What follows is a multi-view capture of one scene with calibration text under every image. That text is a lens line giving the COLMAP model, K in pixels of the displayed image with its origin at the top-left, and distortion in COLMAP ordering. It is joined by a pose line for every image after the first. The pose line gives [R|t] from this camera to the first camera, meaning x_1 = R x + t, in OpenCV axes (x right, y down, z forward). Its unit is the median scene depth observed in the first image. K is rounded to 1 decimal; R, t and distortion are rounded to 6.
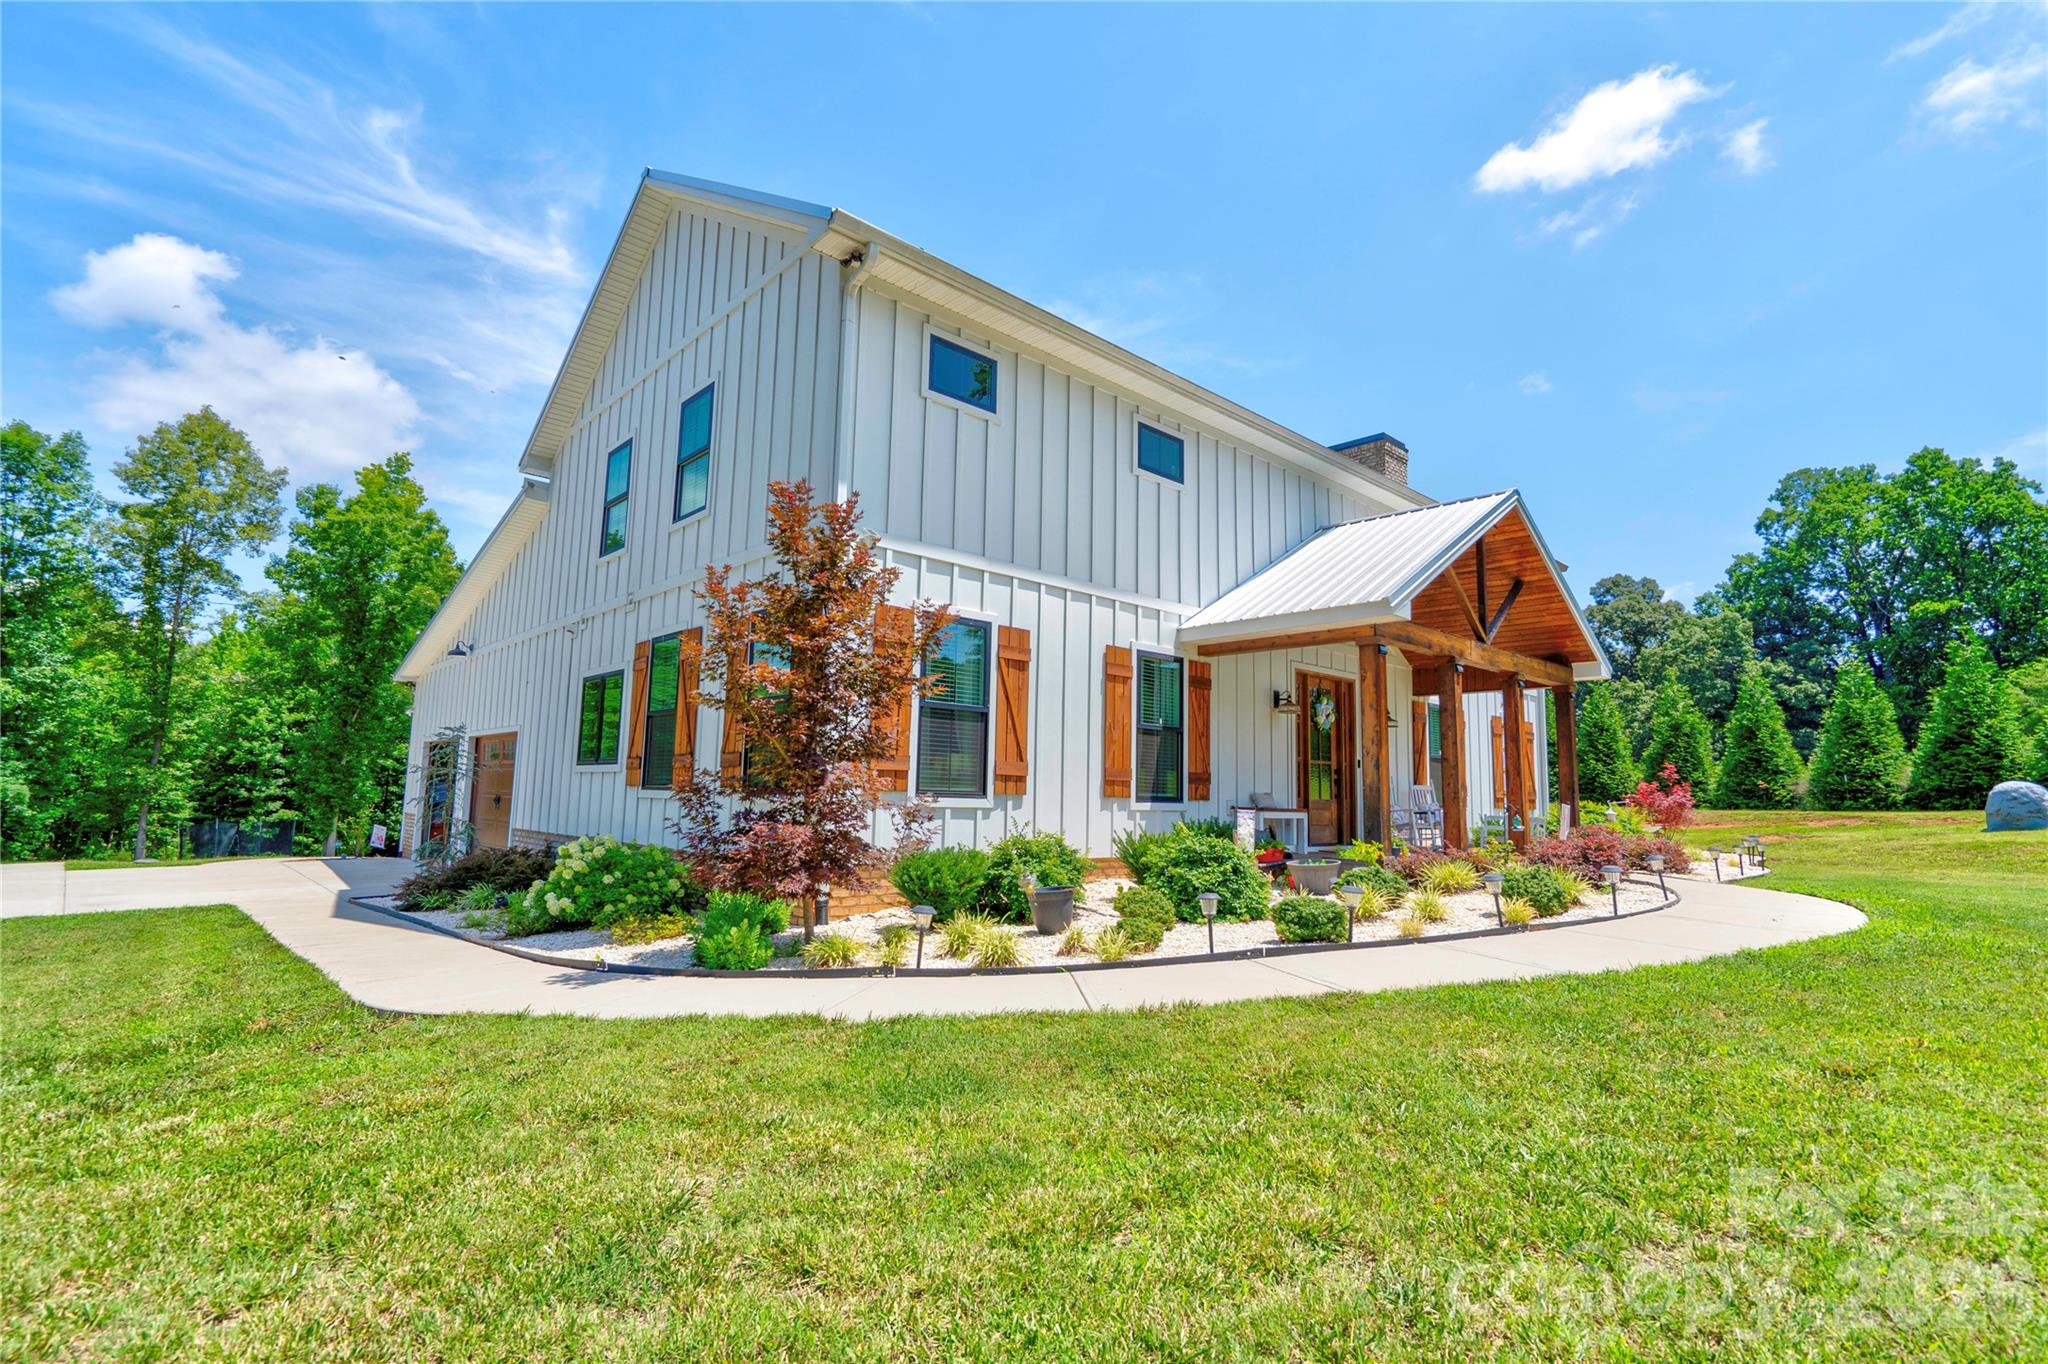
lens RADIAL K [[978.2, 0, 998.8], [0, 978.2, 672.2], [0, 0, 1]] dist [-0.022578, 0.015242]
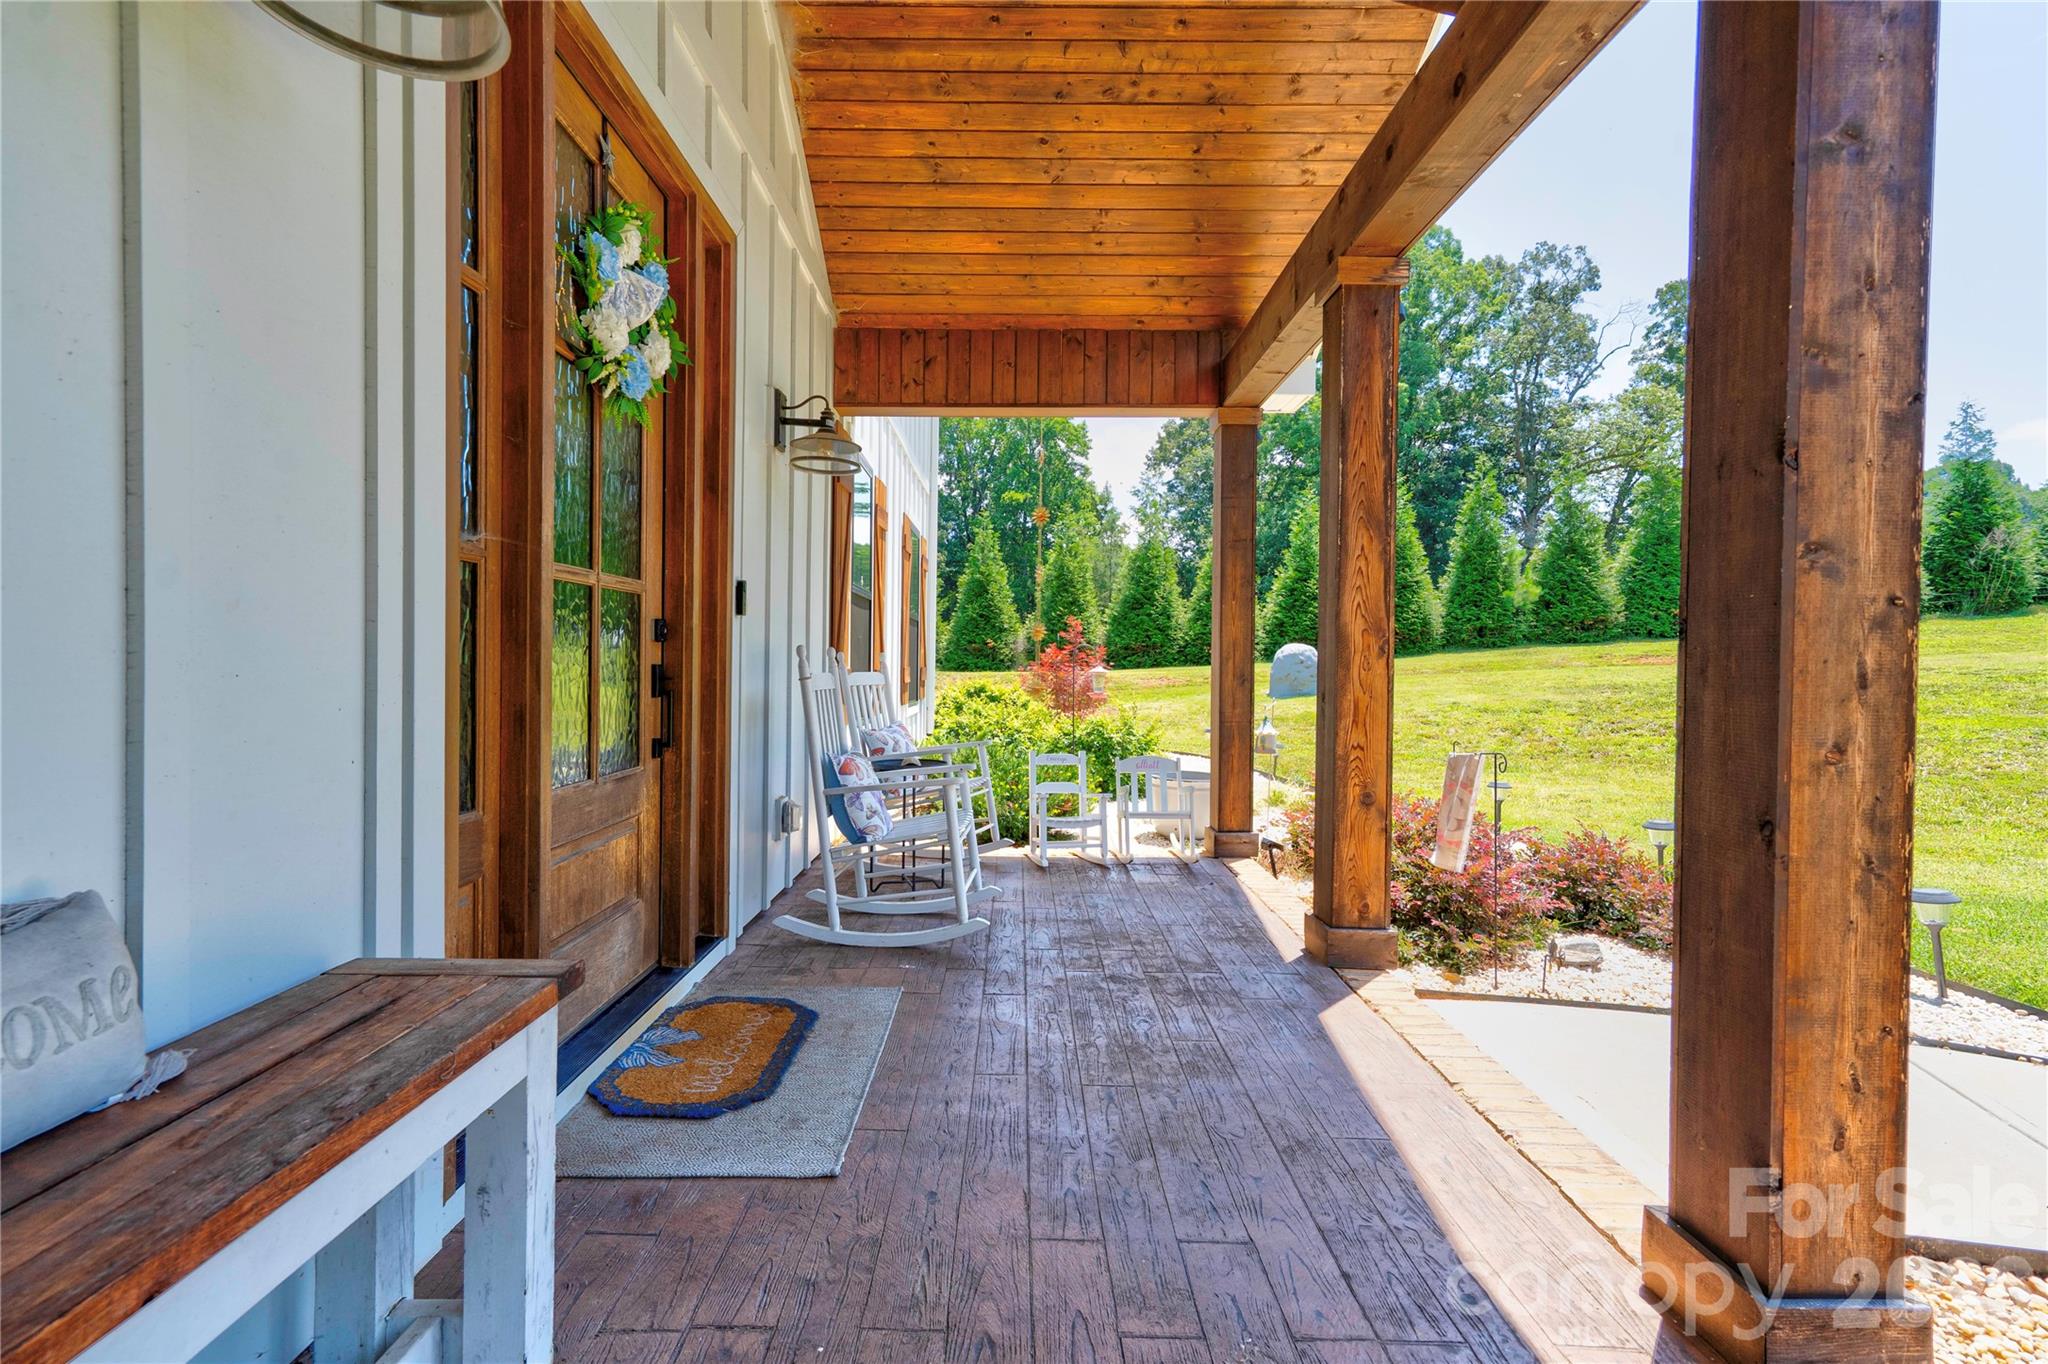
lens RADIAL K [[978.5, 0, 1002.7], [0, 978.5, 679.3], [0, 0, 1]] dist [-0.073803, 0.028712]
pose [[0.686971, -0.030614, 0.726040, 0.290474], [-0.083900, 0.989089, 0.121091, 0.095833], [-0.721825, -0.144101, 0.676907, 0.951120]]
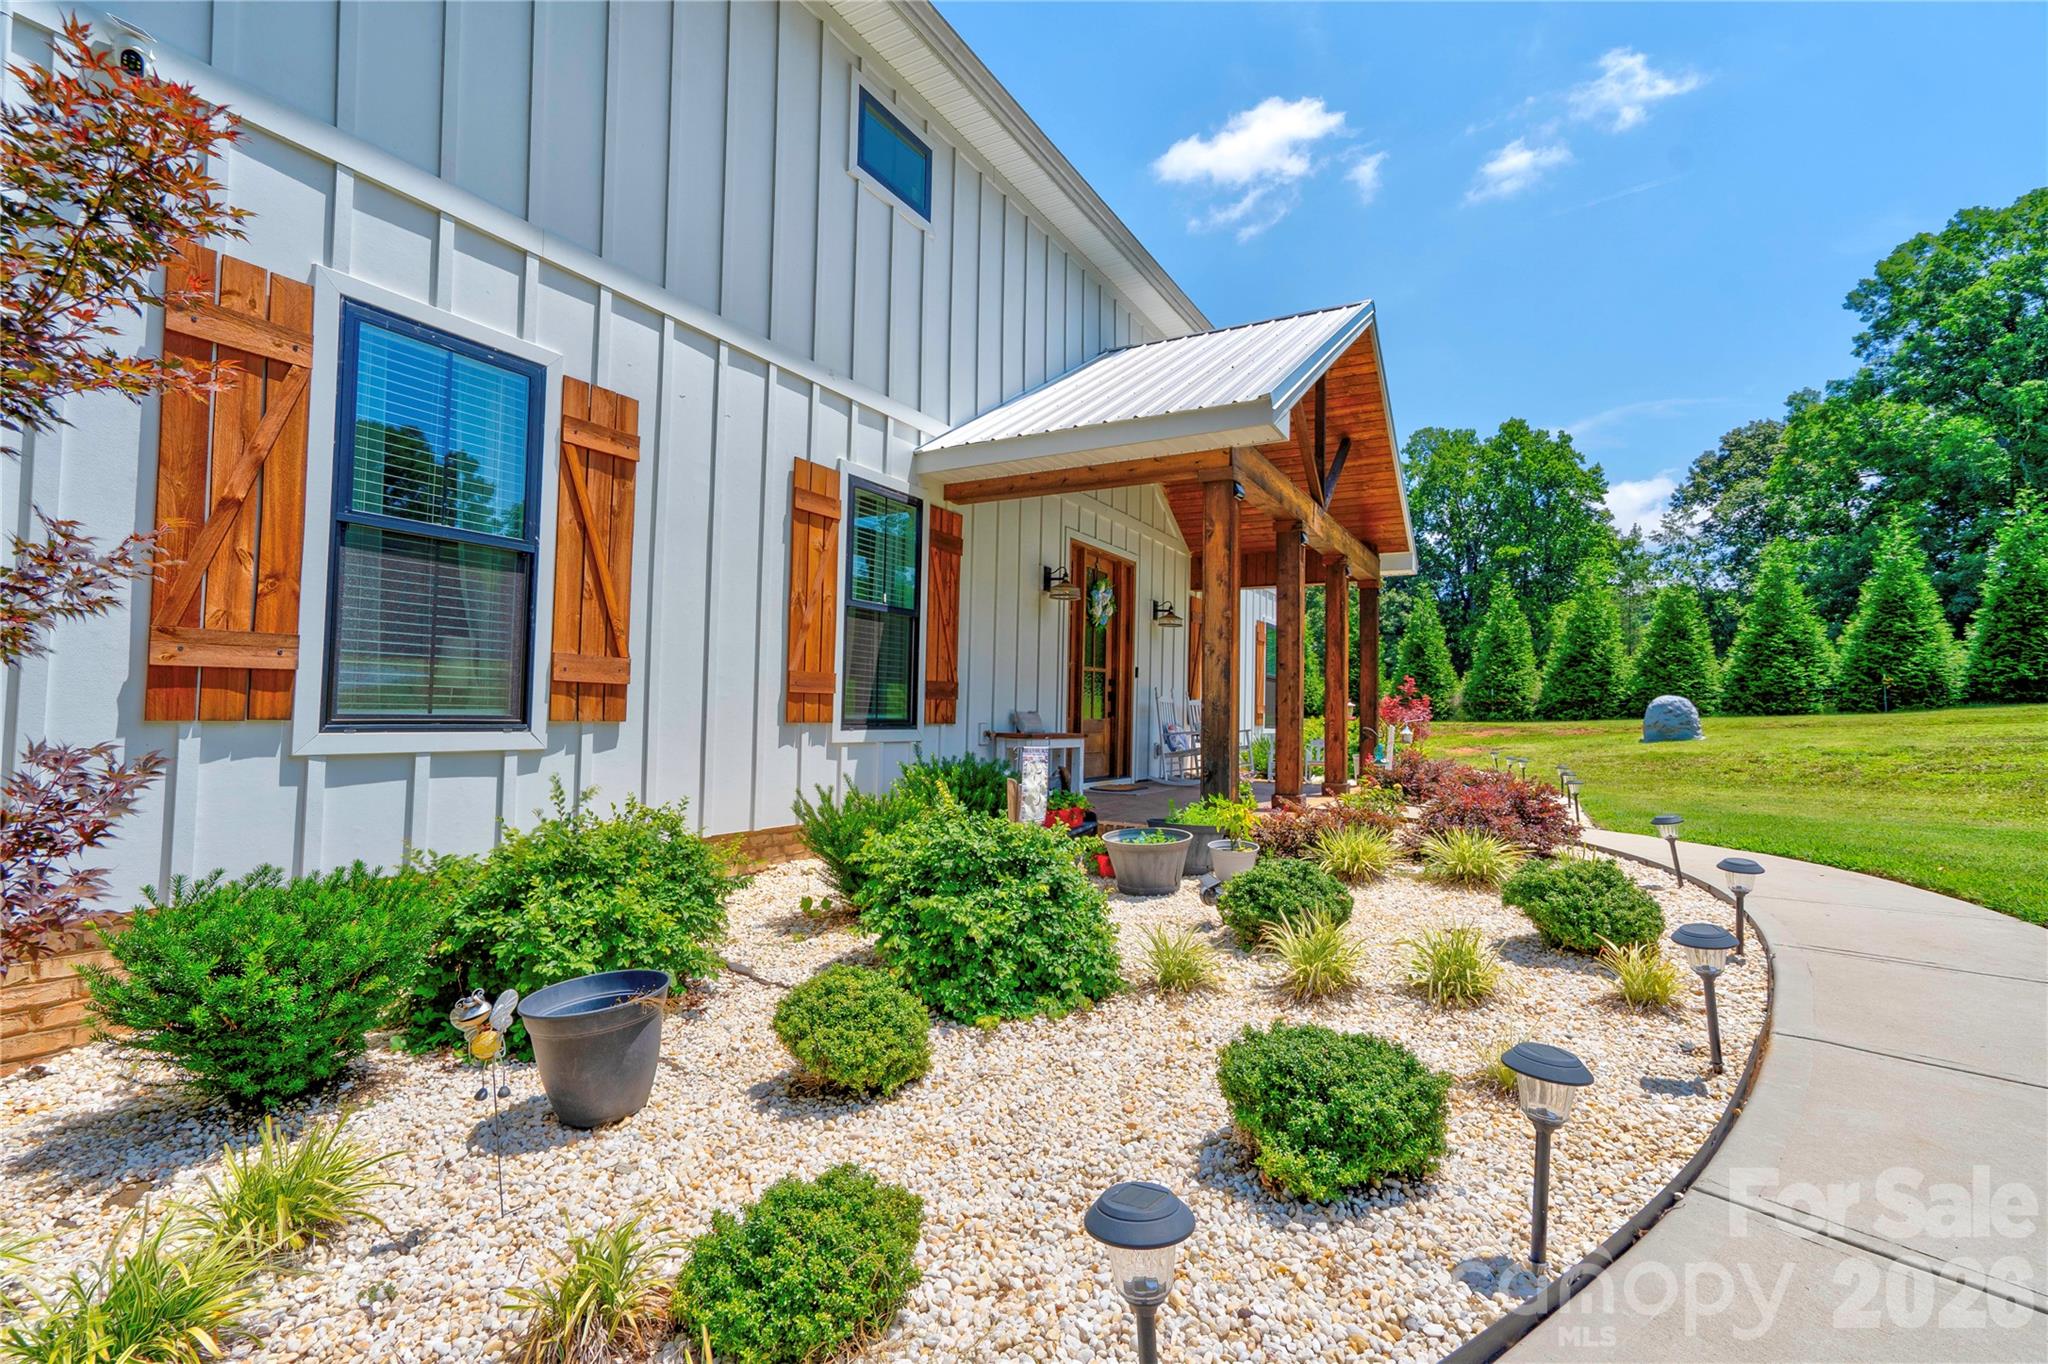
lens RADIAL K [[949.8, 0, 1016.3], [0, 949.8, 670.8], [0, 0, 1]] dist [0.000669, 0.014269]
pose [[0.950031, 0.009307, 0.312017, 0.055611], [-0.036947, 0.995882, 0.082789, 0.041460], [-0.309962, -0.090180, 0.946463, 0.386727]]
